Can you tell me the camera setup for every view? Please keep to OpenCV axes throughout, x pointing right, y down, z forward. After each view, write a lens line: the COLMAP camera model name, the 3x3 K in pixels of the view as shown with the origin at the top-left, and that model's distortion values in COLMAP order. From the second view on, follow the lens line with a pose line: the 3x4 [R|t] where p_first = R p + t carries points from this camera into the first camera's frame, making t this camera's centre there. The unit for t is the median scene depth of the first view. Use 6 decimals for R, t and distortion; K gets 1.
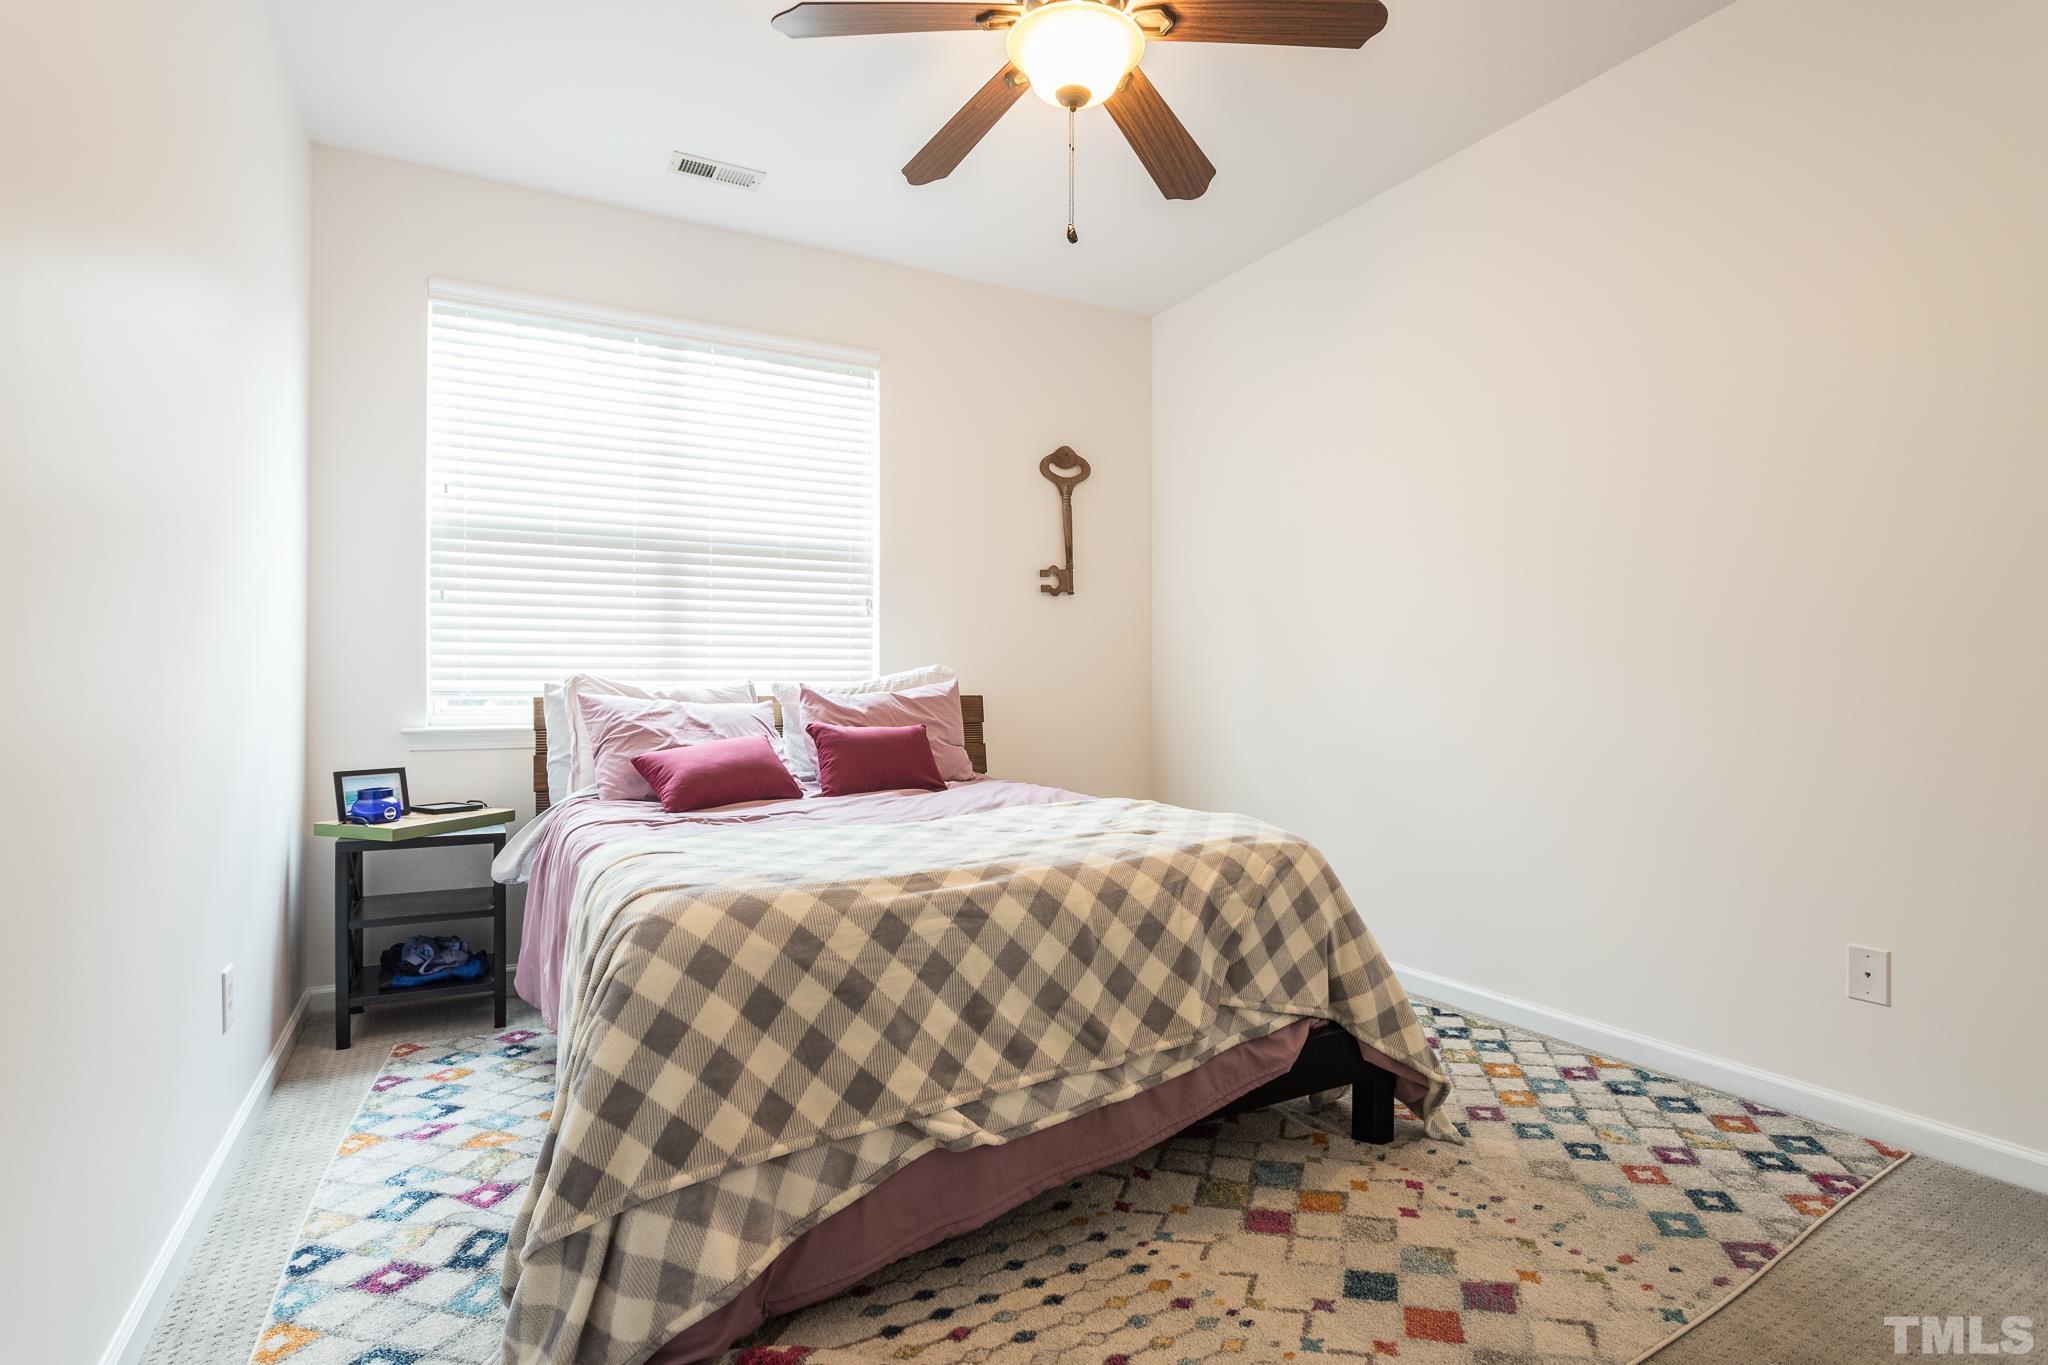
lens RADIAL K [[984.8, 0, 1015.3], [0, 984.8, 689.1], [0, 0, 1]] dist [-0.009034, 0.000790]
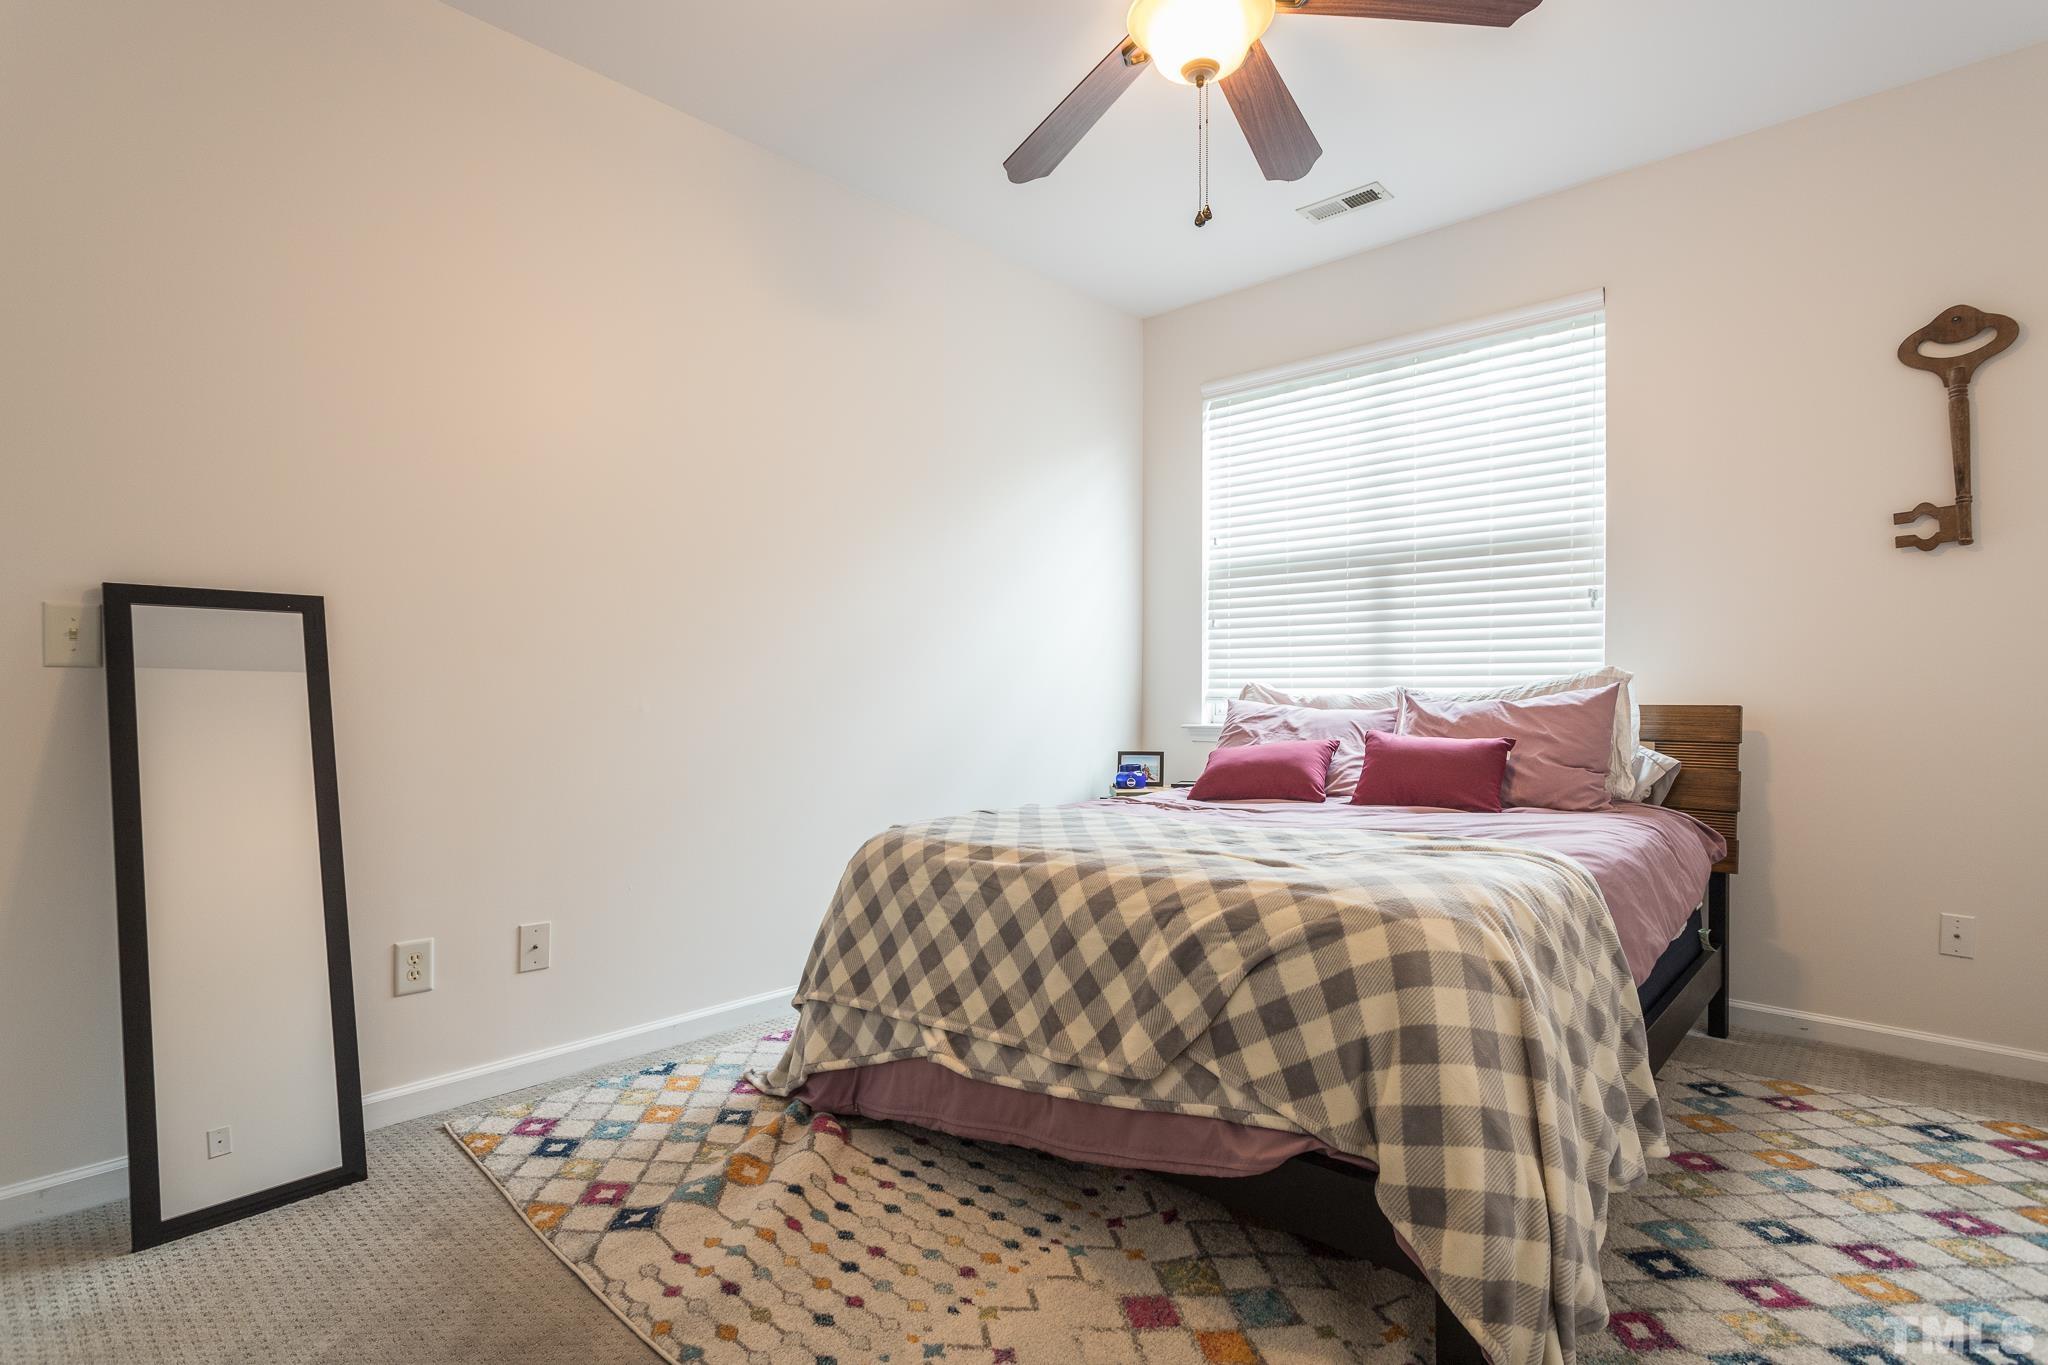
lens RADIAL K [[984.8, 0, 1070.9], [0, 984.8, 708.9], [0, 0, 1]] dist [-0.009034, 0.000790]
pose [[0.361085, 0.015801, -0.932399, 0.903433], [-0.002447, 0.999869, 0.015997, -0.003467], [0.932530, -0.003495, 0.361076, 0.544066]]
